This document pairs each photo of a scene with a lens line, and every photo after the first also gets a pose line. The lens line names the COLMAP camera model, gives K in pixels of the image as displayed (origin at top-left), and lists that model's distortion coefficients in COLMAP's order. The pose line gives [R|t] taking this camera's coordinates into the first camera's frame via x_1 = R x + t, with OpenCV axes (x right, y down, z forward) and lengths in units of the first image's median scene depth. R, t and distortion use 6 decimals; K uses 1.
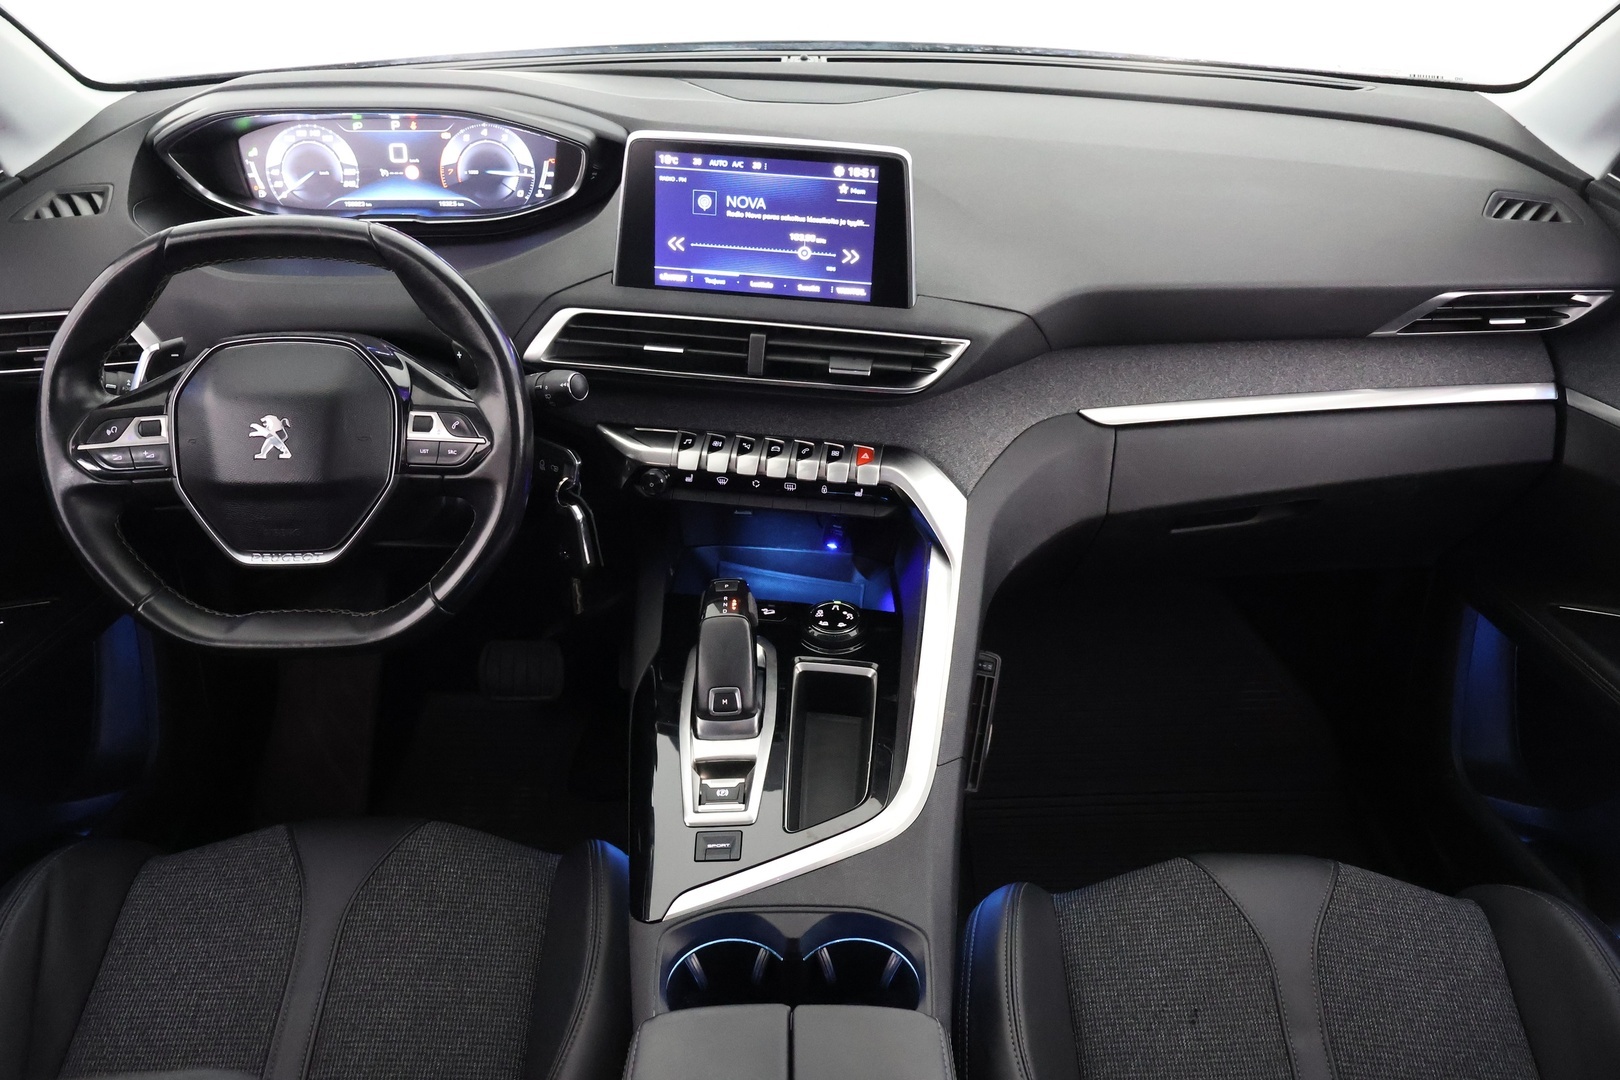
lens RADIAL K [[1358.7, 0, 804.7], [0, 1358.7, 533.3], [0, 0, 1]] dist [-0.006149, 0.004620]
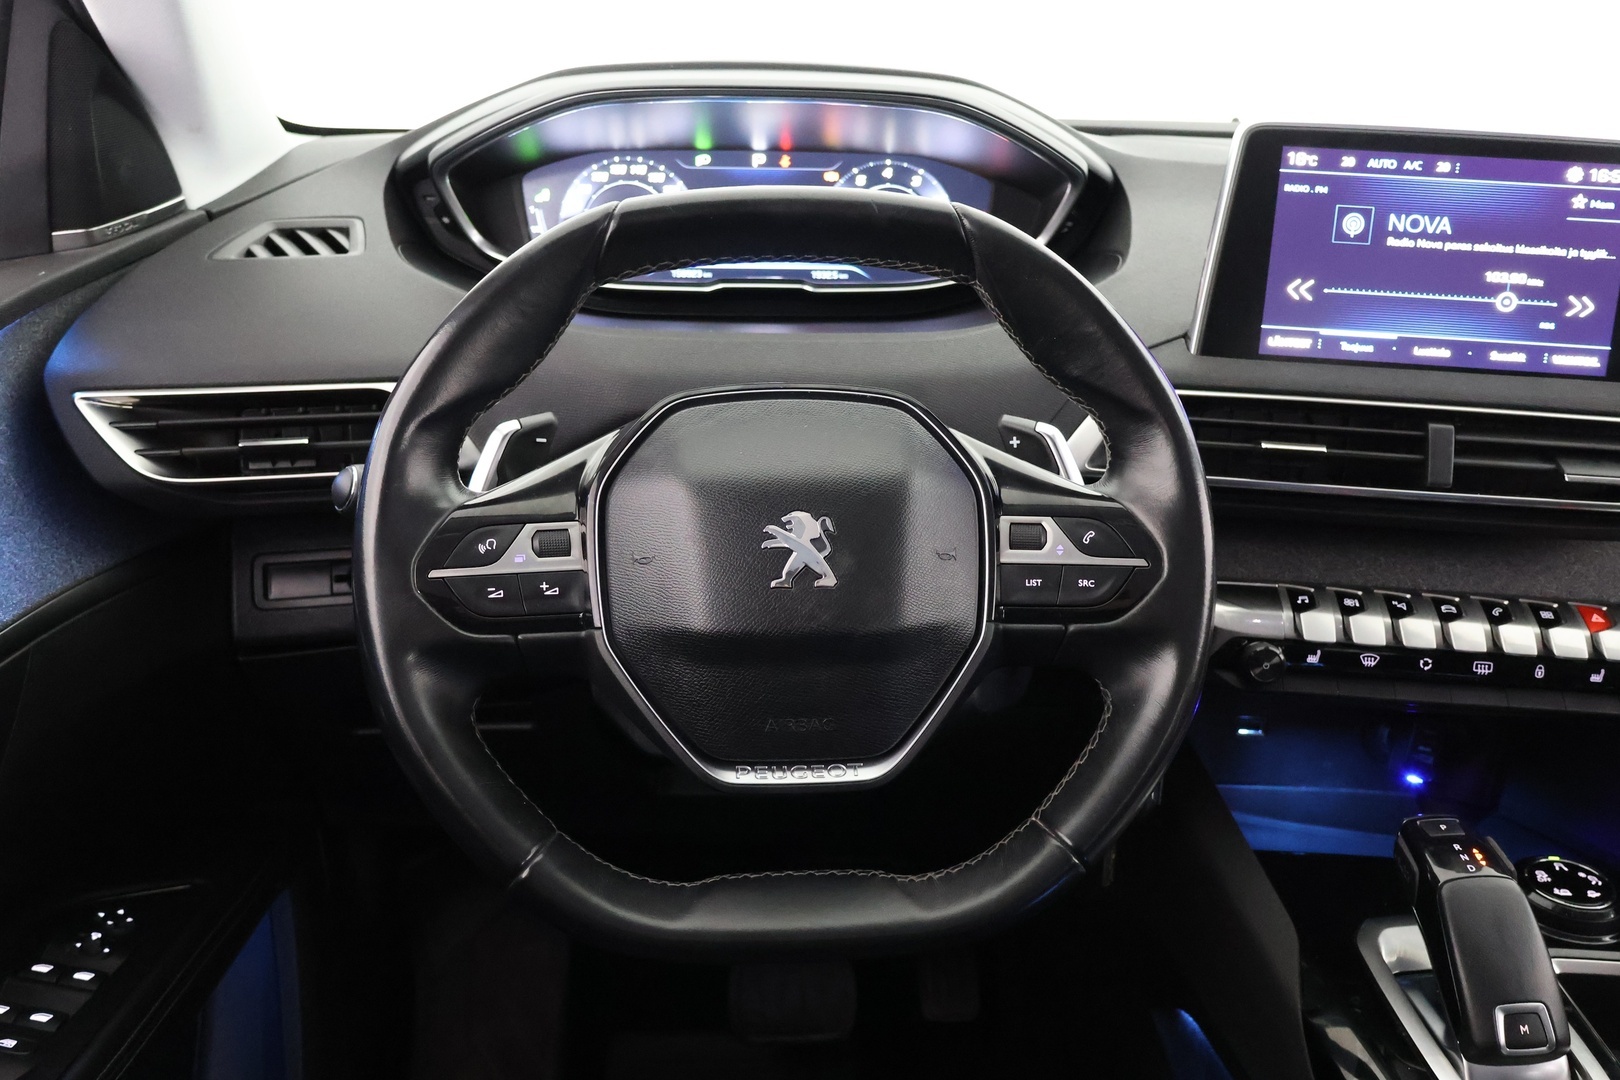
lens RADIAL K [[1488.6, 0, 805.0], [0, 1488.6, 532.8], [0, 0, 1]] dist [0.008046, 0.000000]
pose [[0.997272, 0.001553, 0.073805, -0.378205], [0.013615, 0.978760, -0.204559, 0.041492], [-0.072555, 0.205006, 0.976068, 0.345969]]
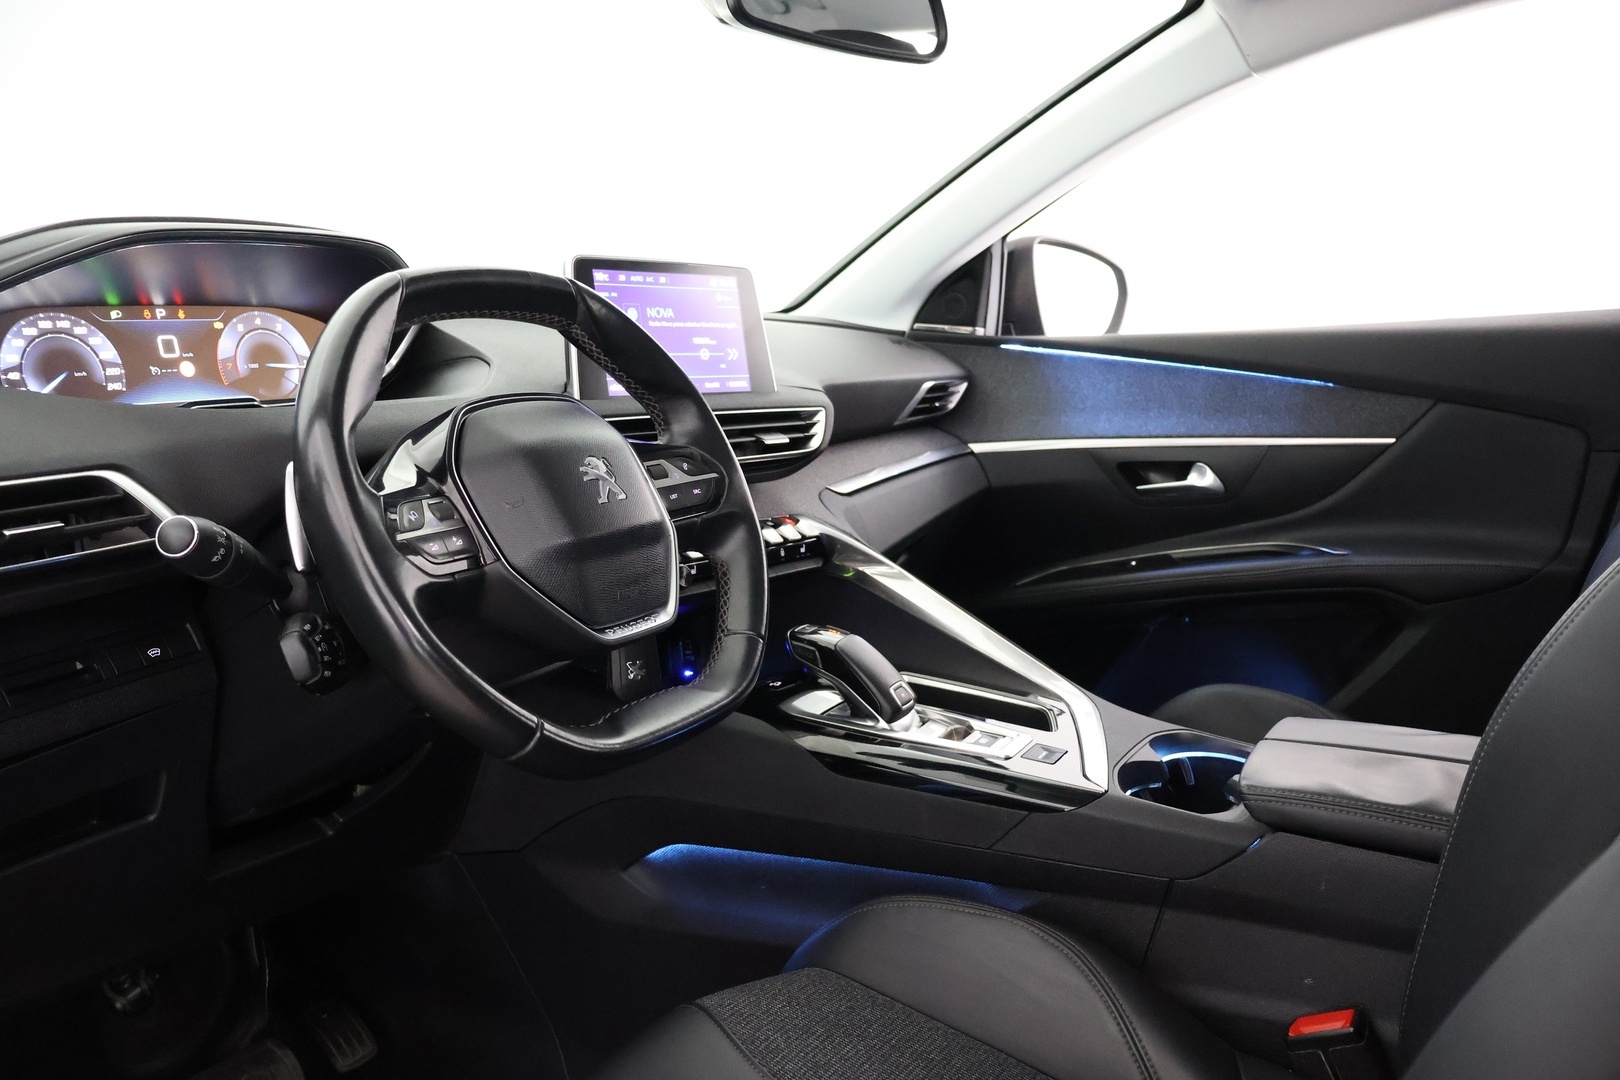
lens RADIAL K [[1358.7, 0, 813.0], [0, 1358.7, 537.2], [0, 0, 1]] dist [-0.006149, 0.004620]
pose [[0.512665, -0.140232, 0.847060, -0.911777], [0.466319, 0.873855, -0.137562, 0.120883], [-0.720917, 0.465523, 0.513388, 0.418847]]
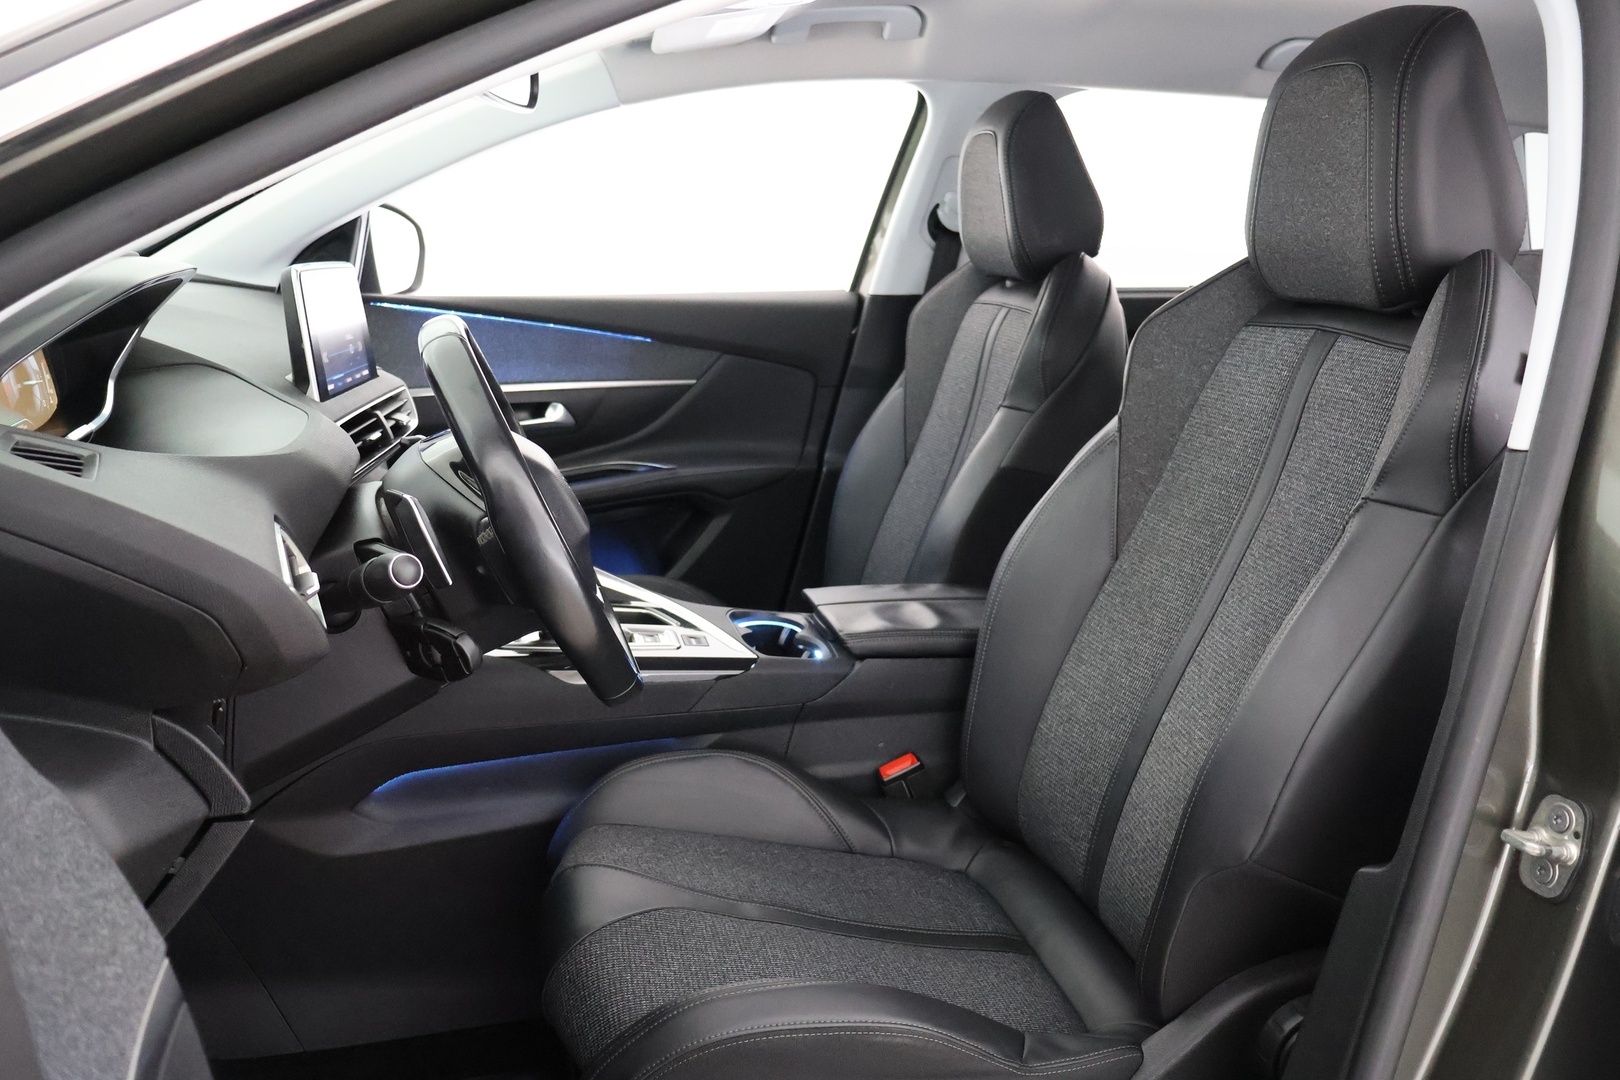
lens RADIAL K [[1358.7, 0, 804.3], [0, 1358.7, 533.4], [0, 0, 1]] dist [-0.006149, 0.004620]
pose [[-0.251117, -0.234128, 0.939215, -1.288495], [0.473181, 0.816775, 0.330120, -0.260410], [-0.844417, 0.527317, -0.094321, 0.818509]]
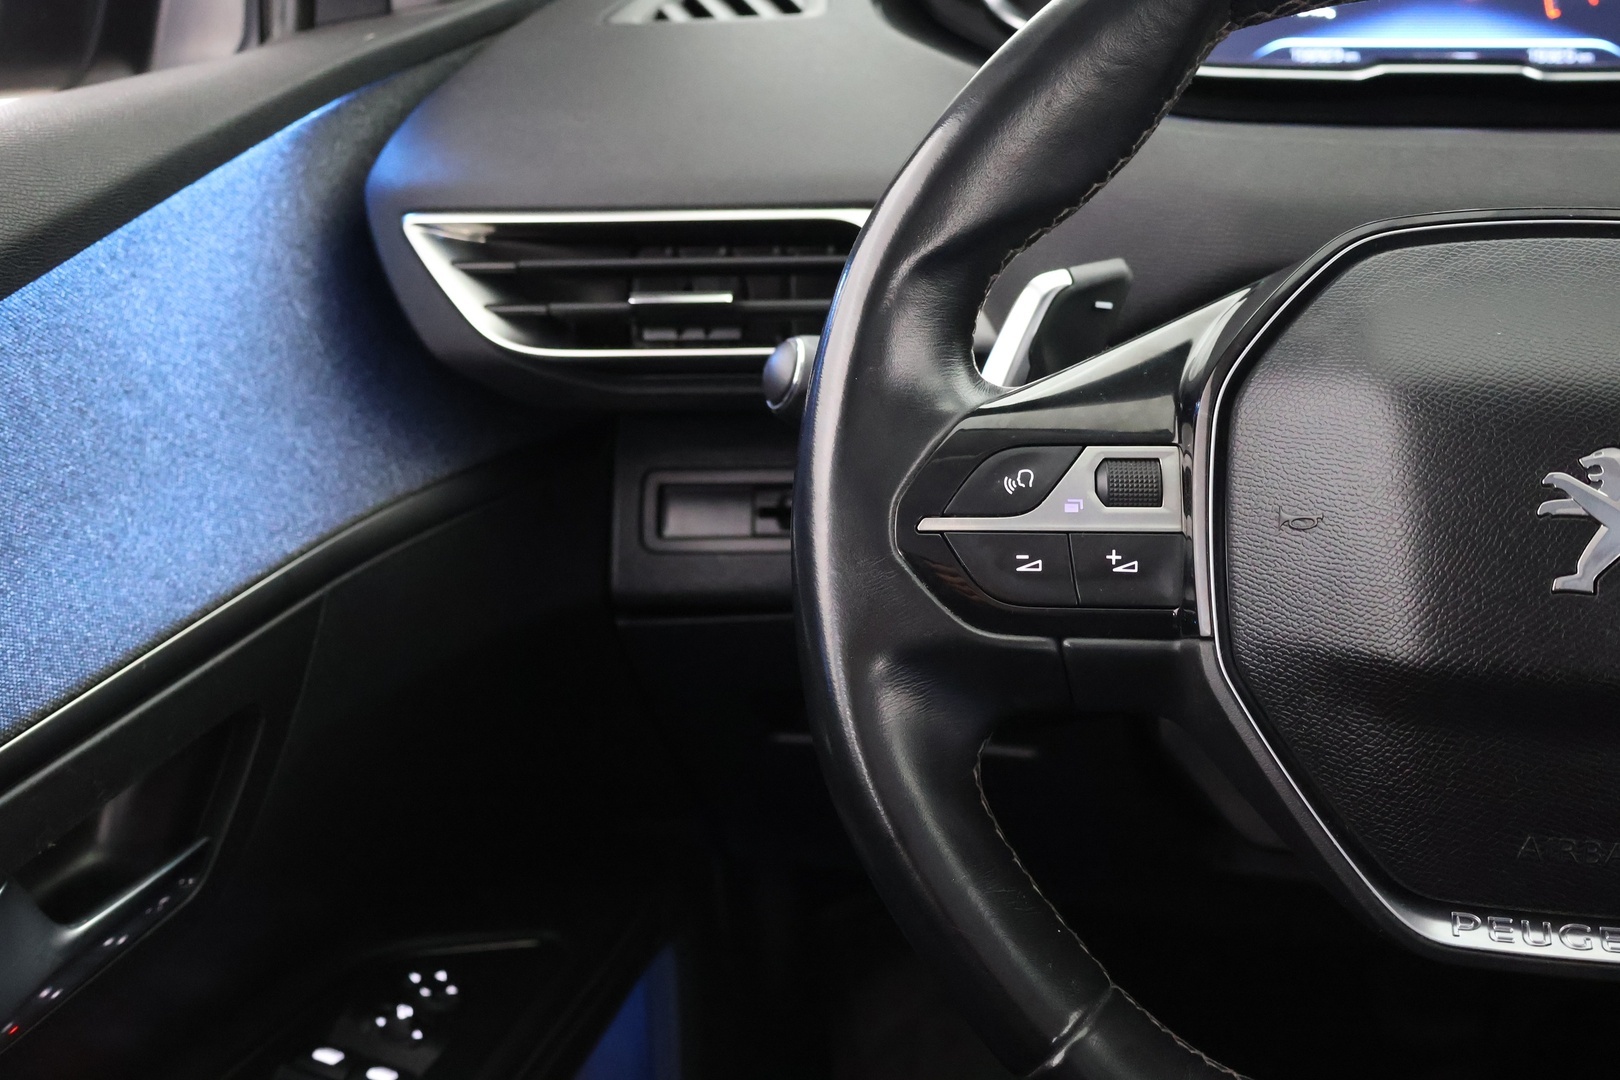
lens RADIAL K [[1867.7, 0, 813.9], [0, 1867.7, 537.4], [0, 0, 1]] dist [0.008725, 0.000000]
pose [[0.978993, 0.061652, -0.194352, -0.419185], [-0.091767, 0.984422, -0.149972, 0.007715], [0.182078, 0.164657, 0.969400, 0.500065]]
